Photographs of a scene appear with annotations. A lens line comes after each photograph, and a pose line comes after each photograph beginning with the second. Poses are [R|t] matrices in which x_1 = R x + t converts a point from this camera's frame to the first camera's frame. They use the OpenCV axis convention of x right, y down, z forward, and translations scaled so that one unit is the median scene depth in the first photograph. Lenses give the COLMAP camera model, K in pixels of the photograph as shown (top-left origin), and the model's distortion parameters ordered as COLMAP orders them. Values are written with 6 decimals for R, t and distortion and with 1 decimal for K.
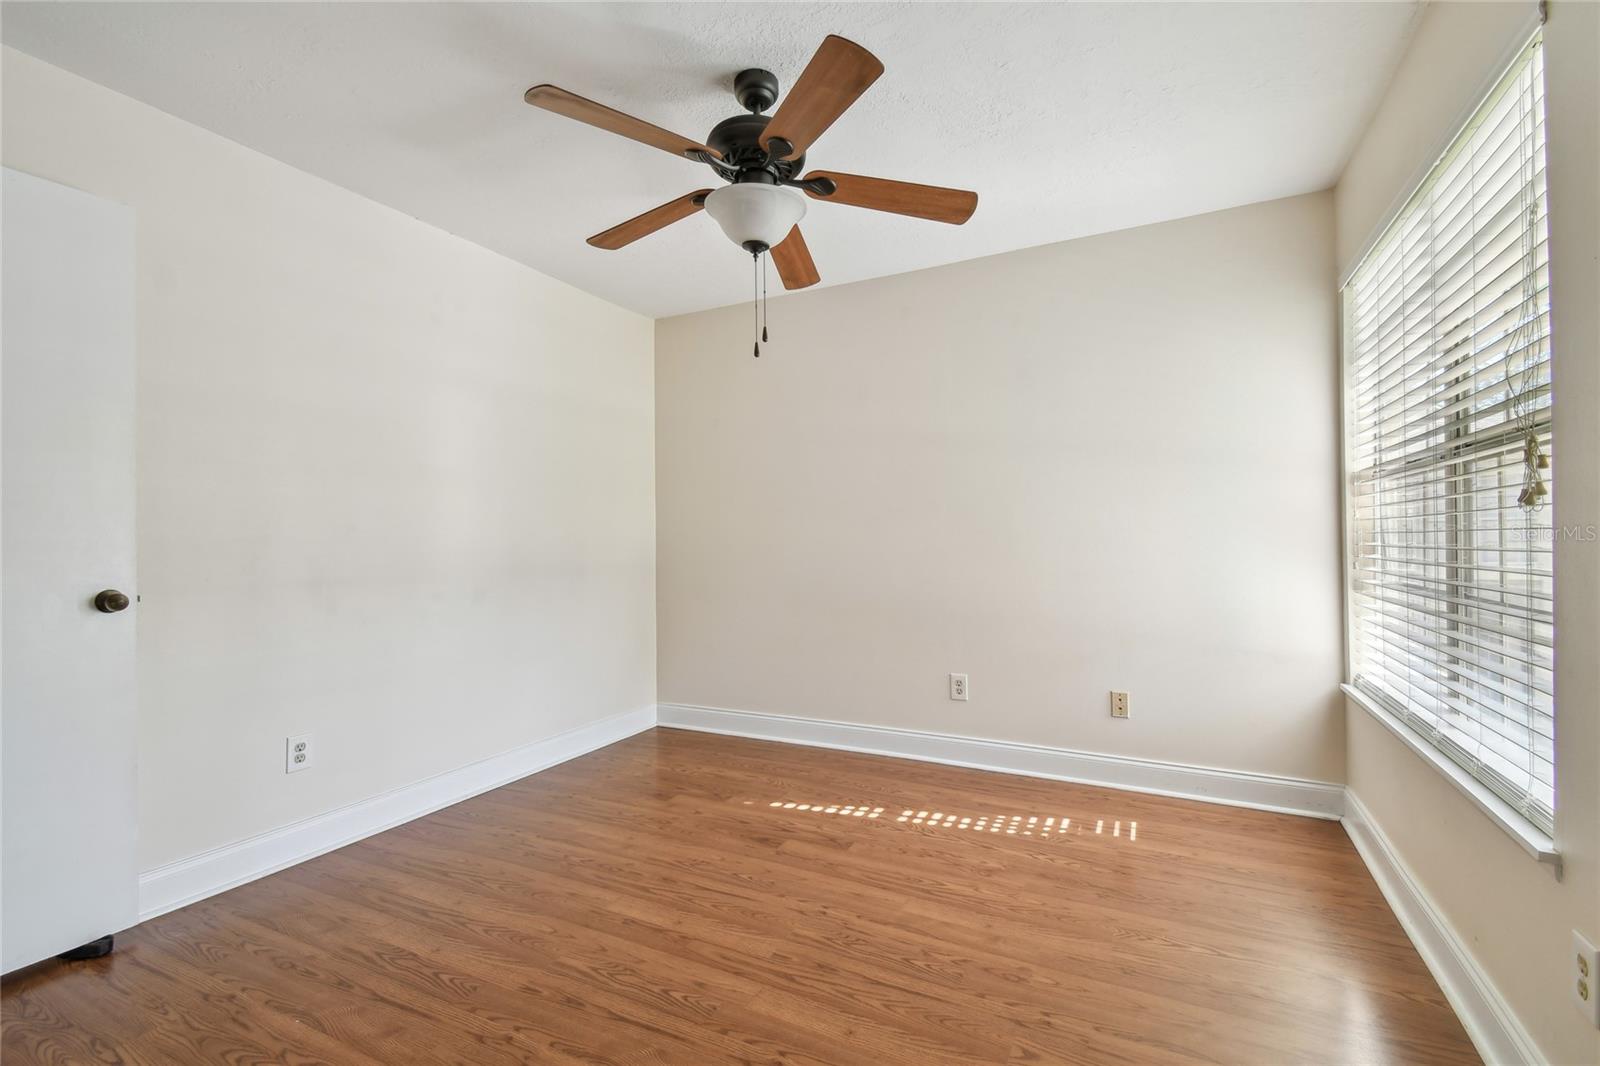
lens RADIAL K [[713.6, 0, 798.6], [0, 713.6, 541.7], [0, 0, 1]] dist [0.039389, -0.020256]
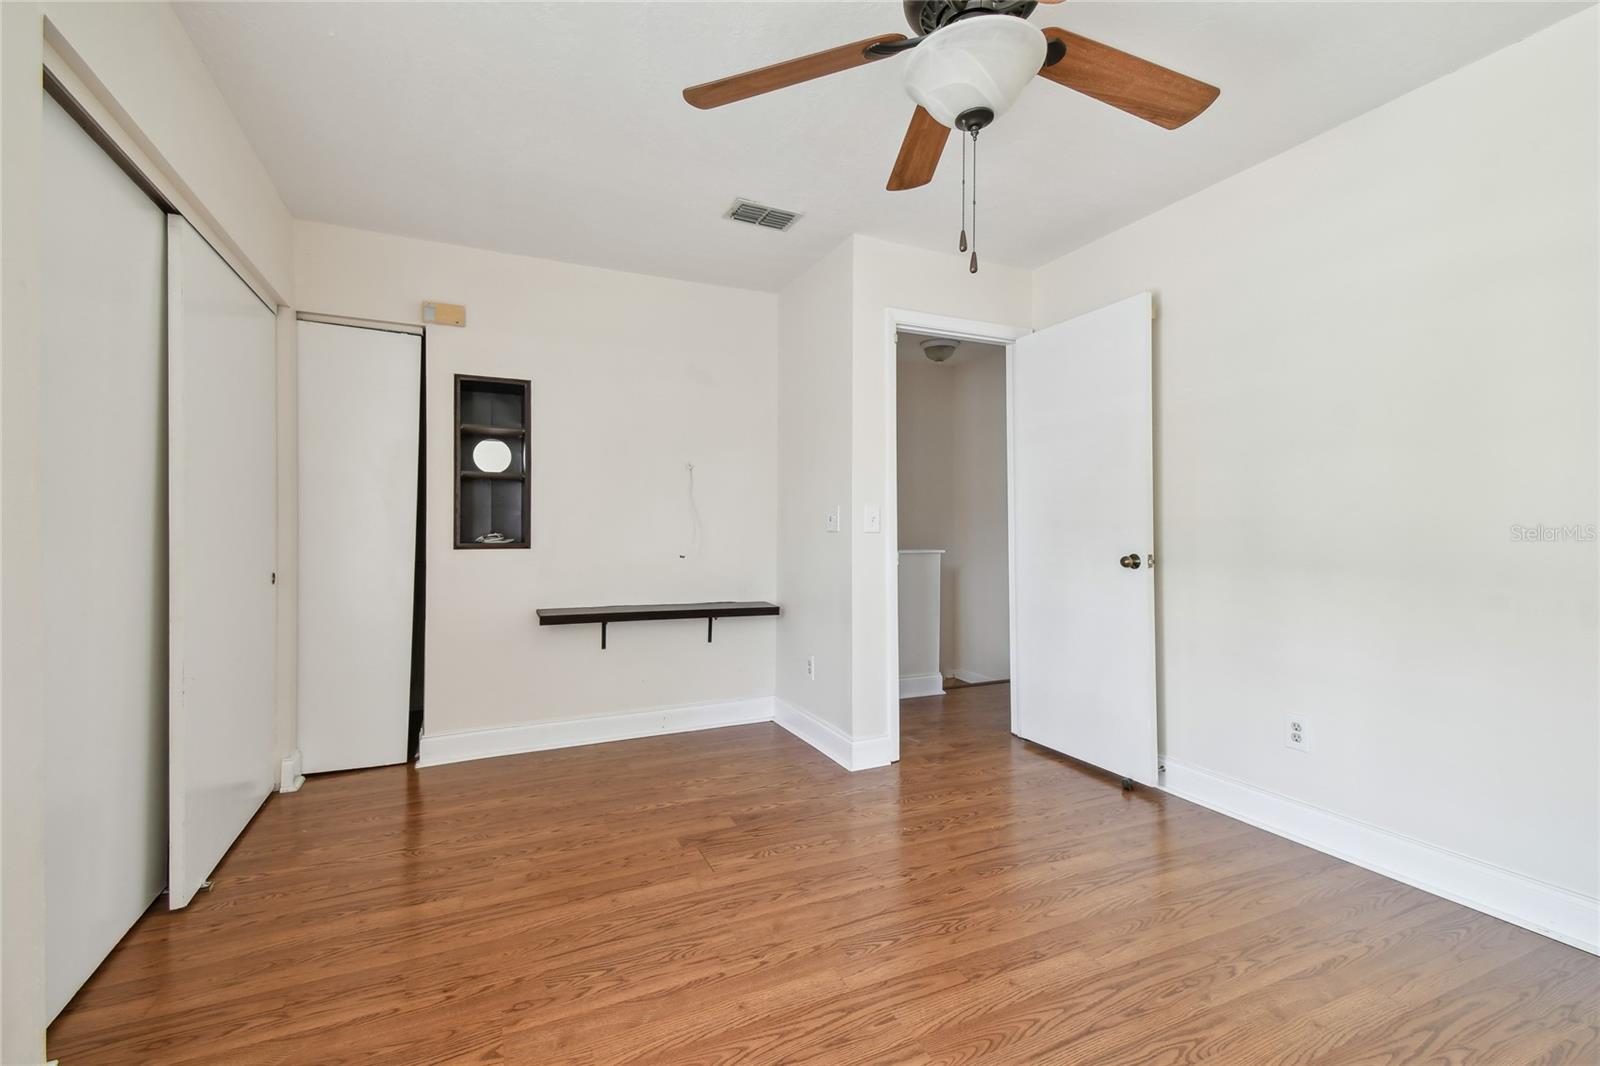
lens RADIAL K [[713.6, 0, 799.7], [0, 713.6, 515.1], [0, 0, 1]] dist [0.039389, -0.020256]
pose [[-0.610057, -0.004192, -0.792346, 0.512539], [0.002587, 0.999970, -0.007282, -0.003229], [0.792353, -0.006492, -0.610028, 1.043739]]
